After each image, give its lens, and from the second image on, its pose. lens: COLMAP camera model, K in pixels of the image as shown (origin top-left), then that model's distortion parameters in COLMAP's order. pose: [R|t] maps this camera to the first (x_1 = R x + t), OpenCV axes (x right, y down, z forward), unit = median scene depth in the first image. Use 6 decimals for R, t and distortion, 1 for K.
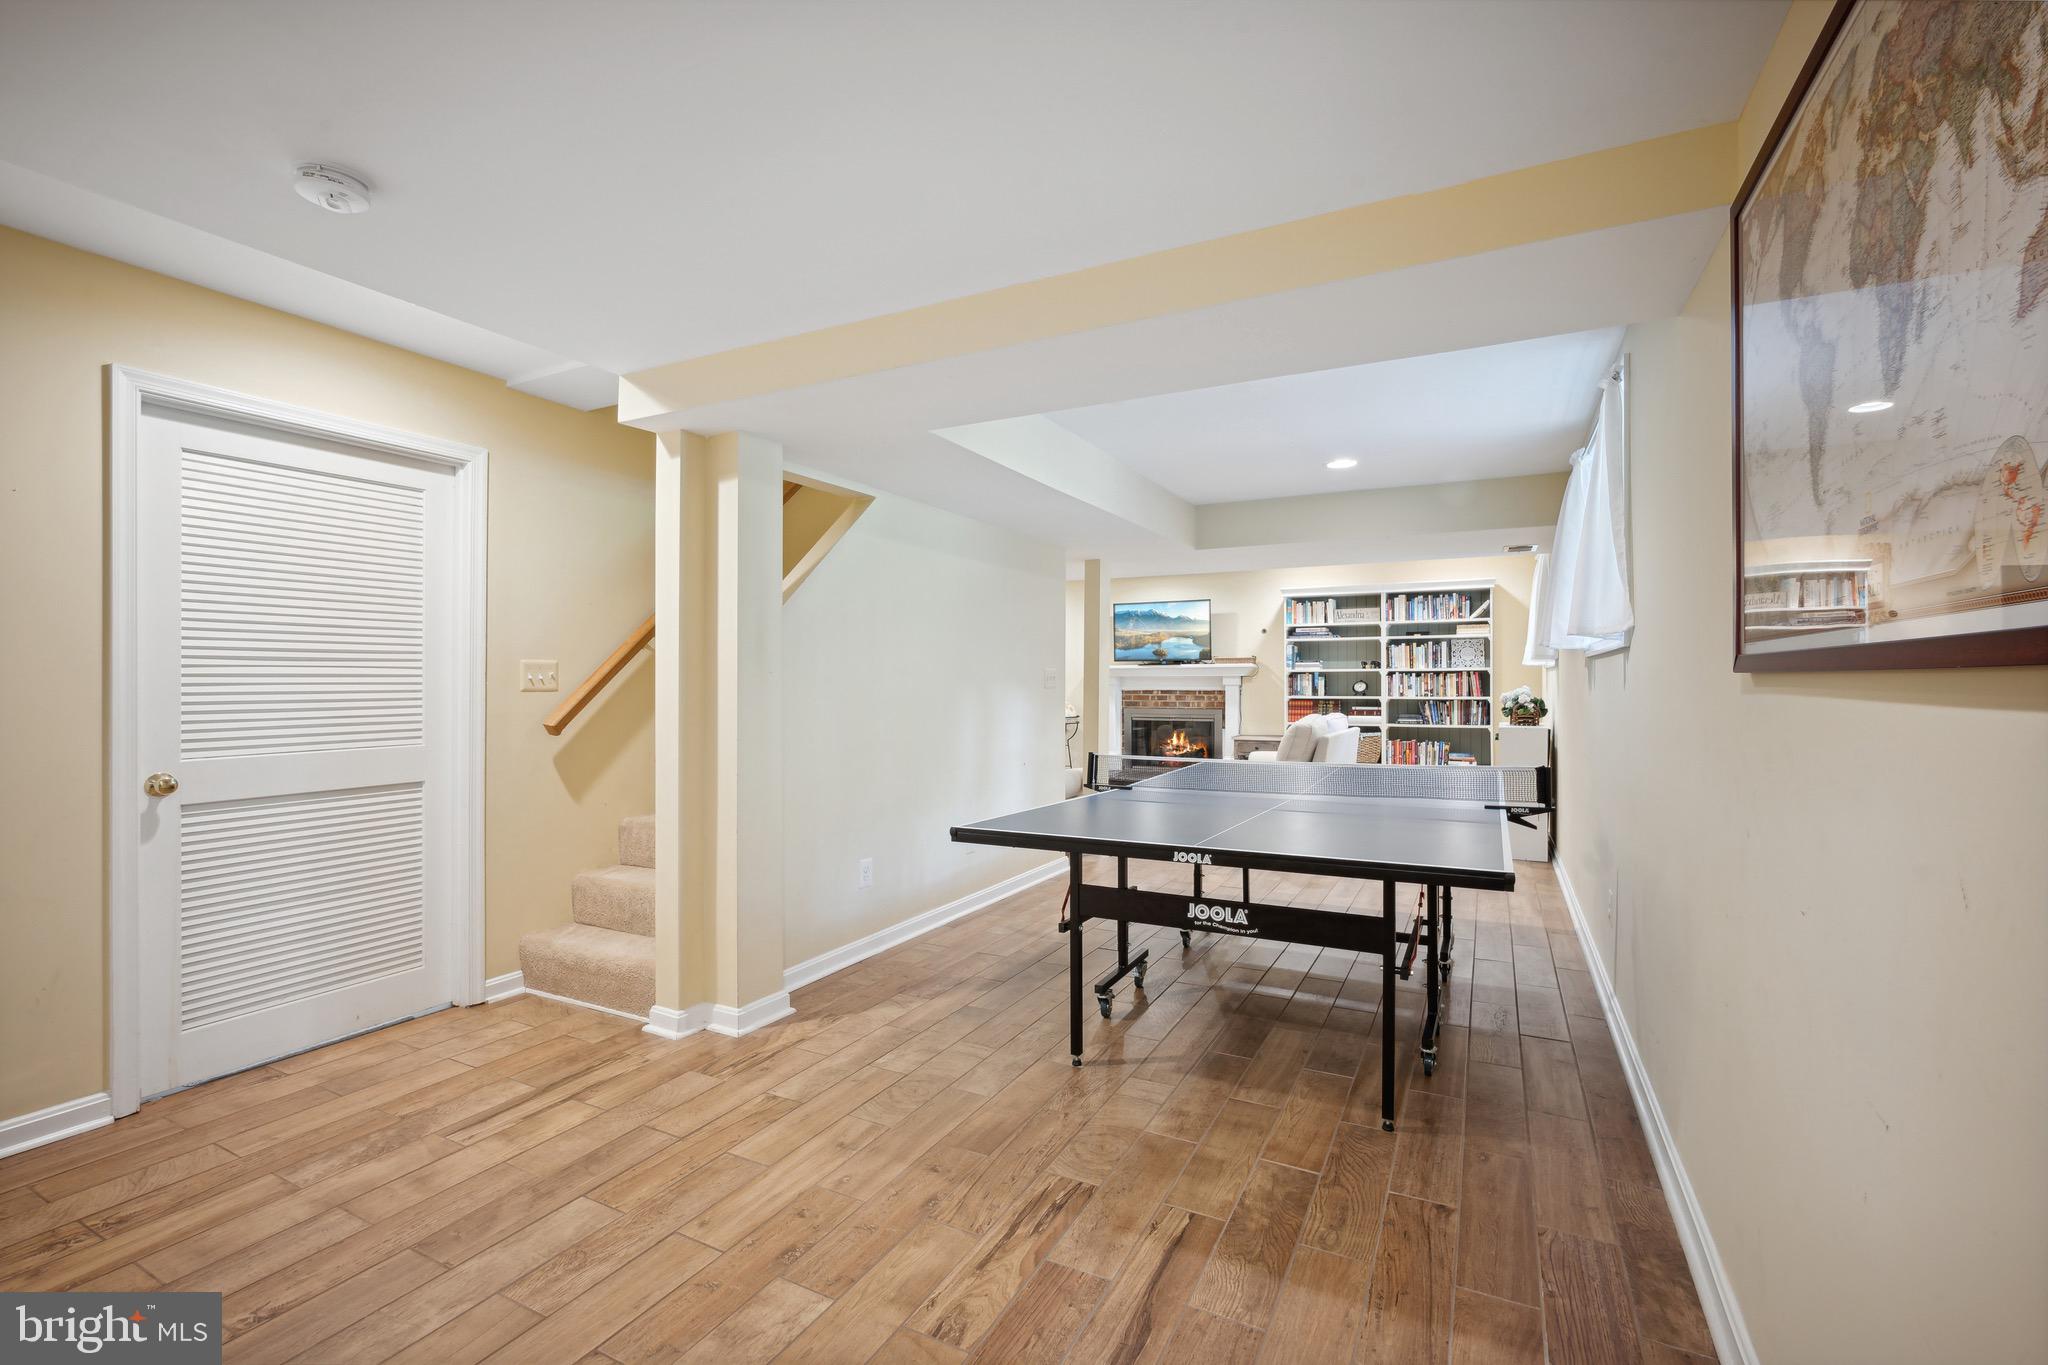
lens RADIAL K [[893.5, 0, 1026.5], [0, 893.5, 678.4], [0, 0, 1]] dist [-0.014466, 0.005634]
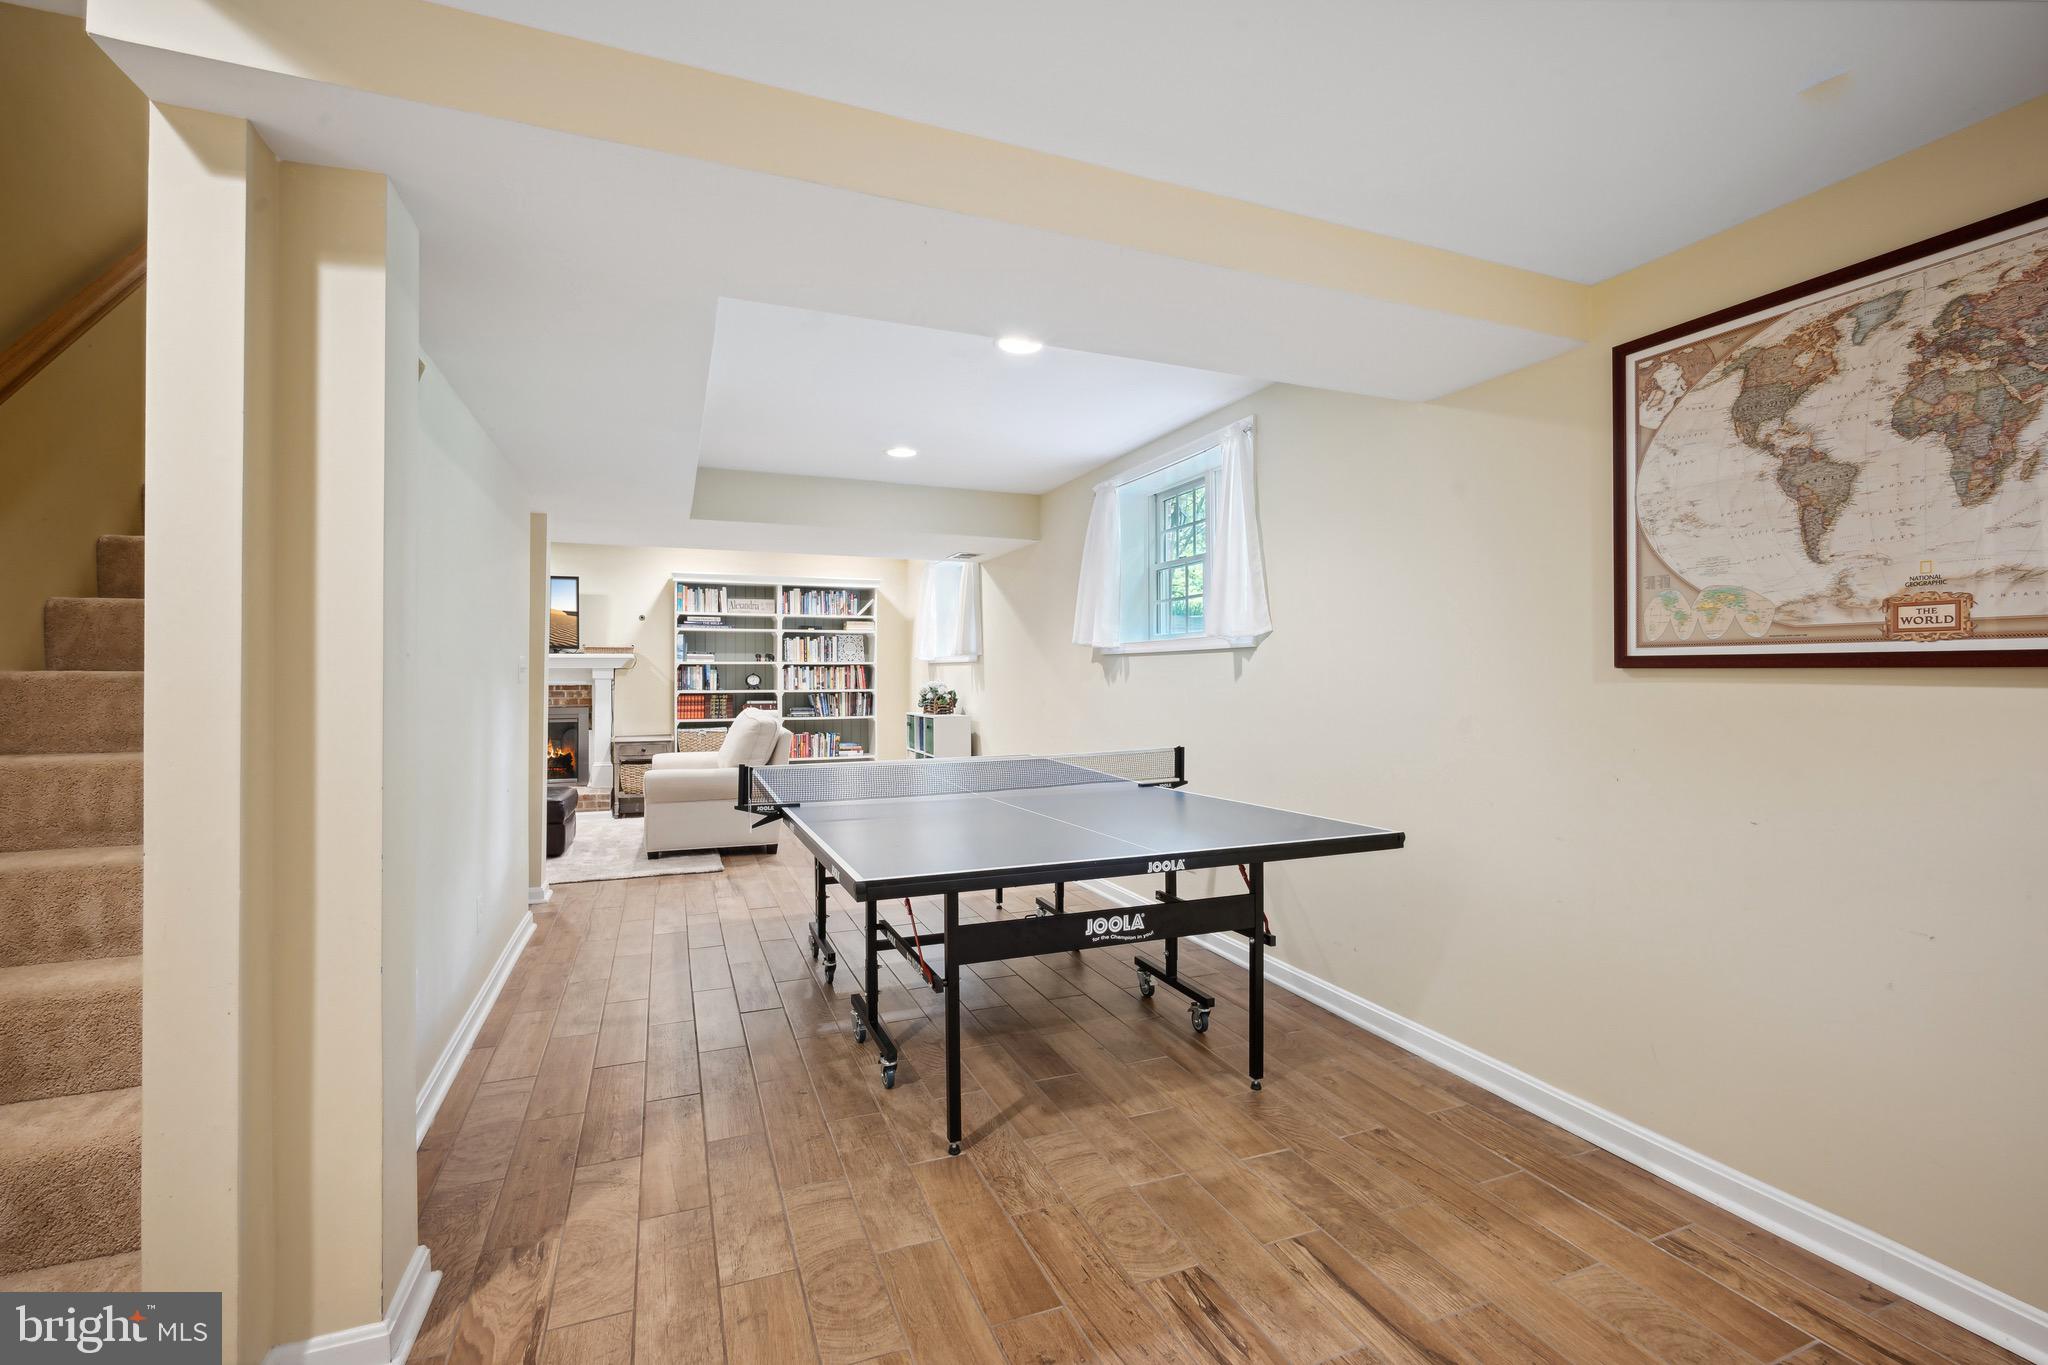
lens RADIAL K [[893.5, 0, 1026.5], [0, 893.5, 678.4], [0, 0, 1]] dist [-0.014466, 0.005634]
pose [[0.650394, -0.001847, 0.759595, -0.176030], [-0.003404, 0.999980, 0.005346, 0.001409], [-0.759589, -0.006063, 0.650375, 0.151189]]
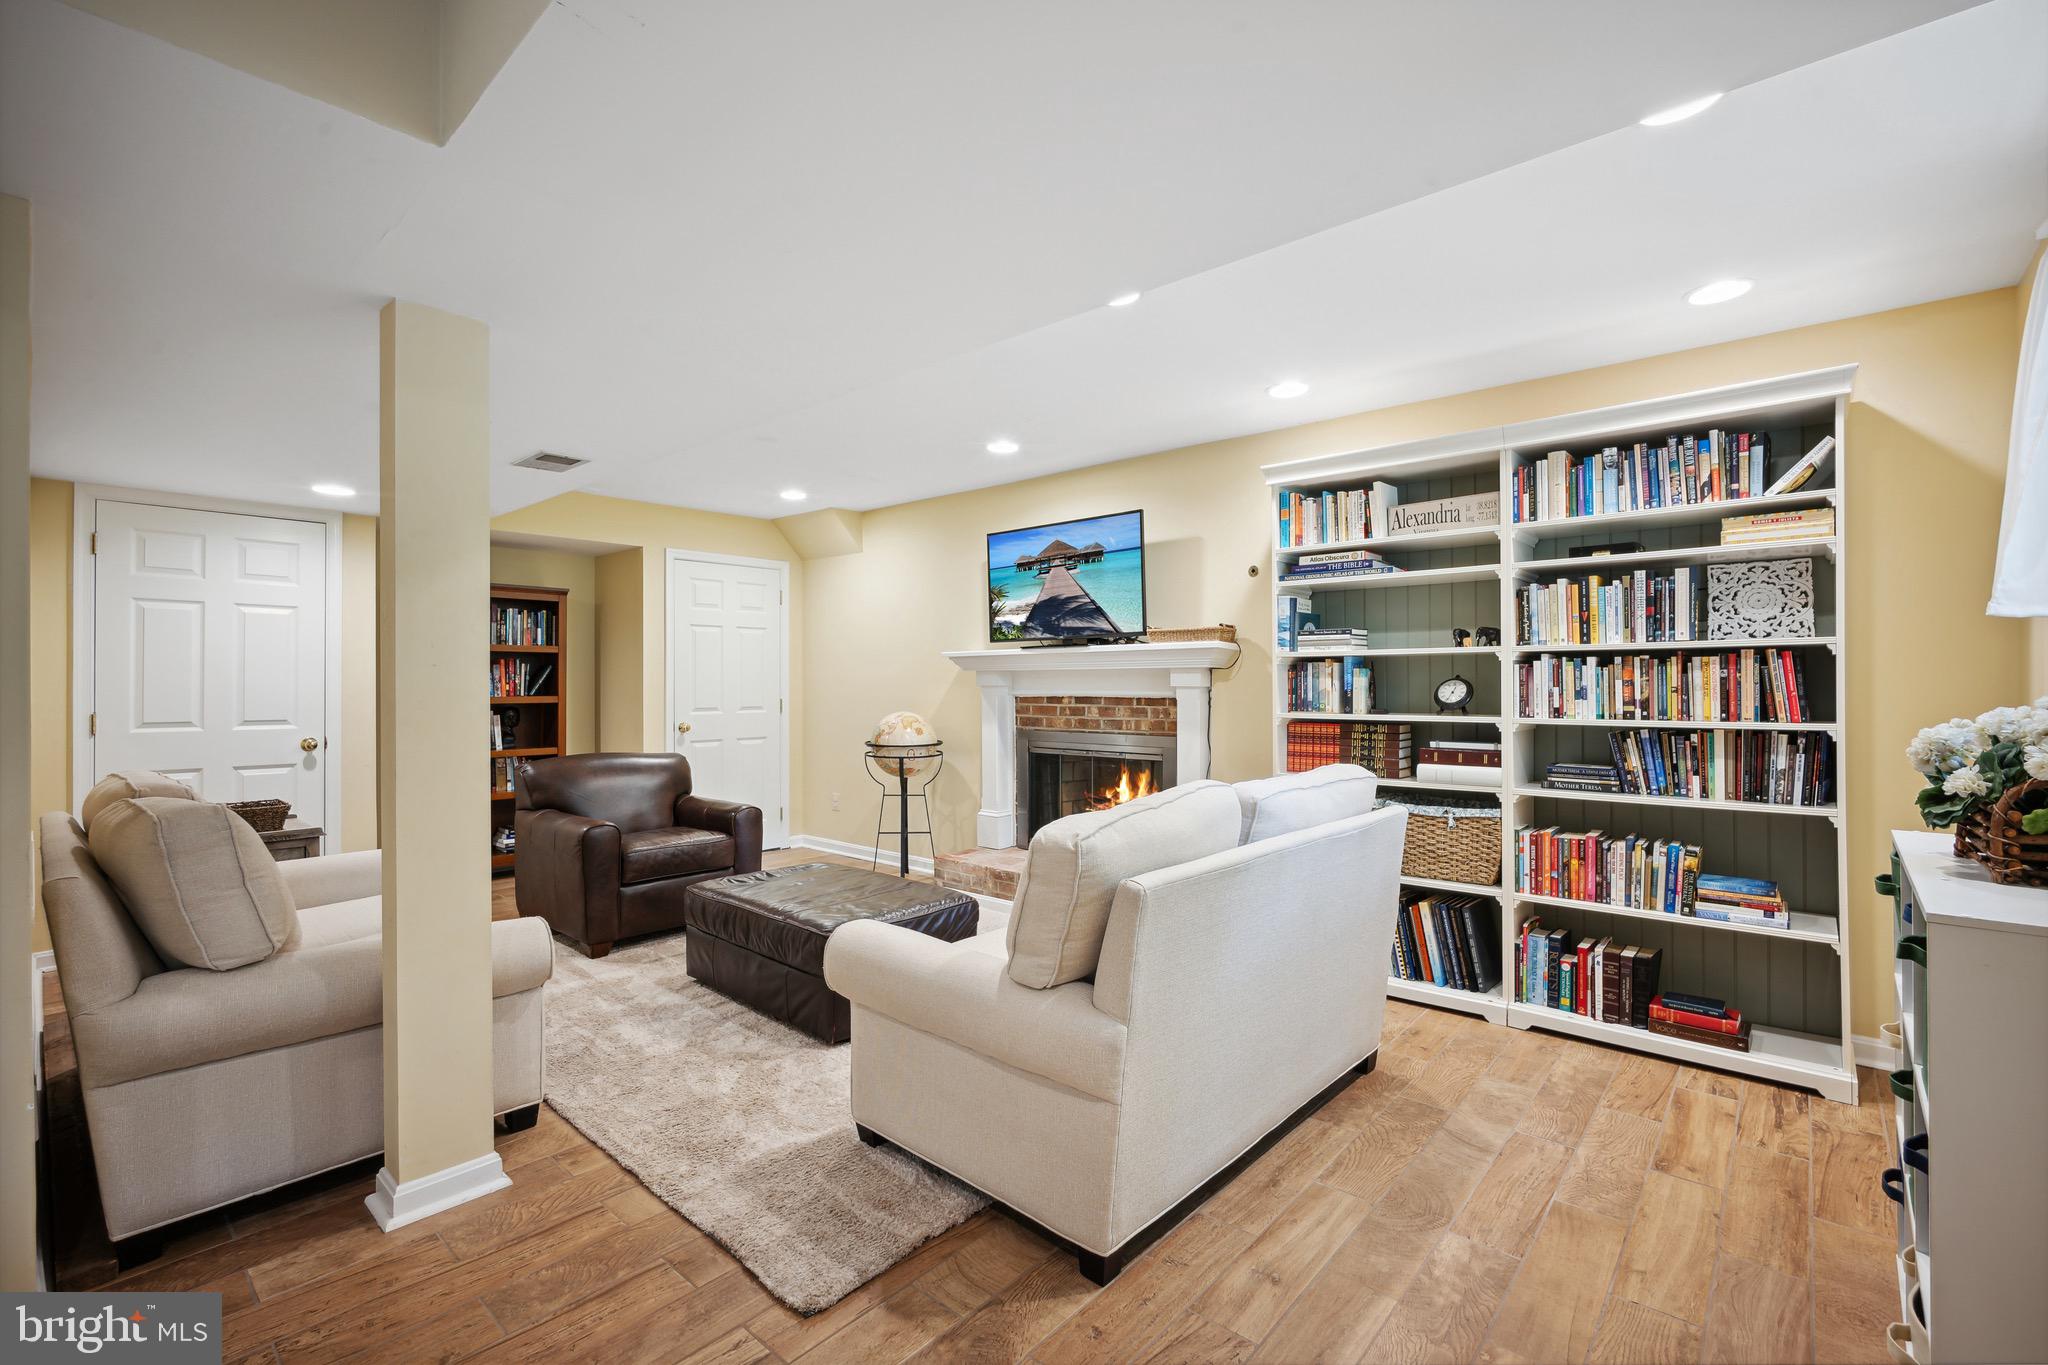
lens RADIAL K [[893.5, 0, 1026.5], [0, 893.5, 678.4], [0, 0, 1]] dist [-0.014466, 0.005634]
pose [[0.968315, -0.003494, -0.249707, 0.299537], [0.004448, 0.999985, 0.003257, 0.001076], [0.249692, -0.004264, 0.968316, 0.582019]]
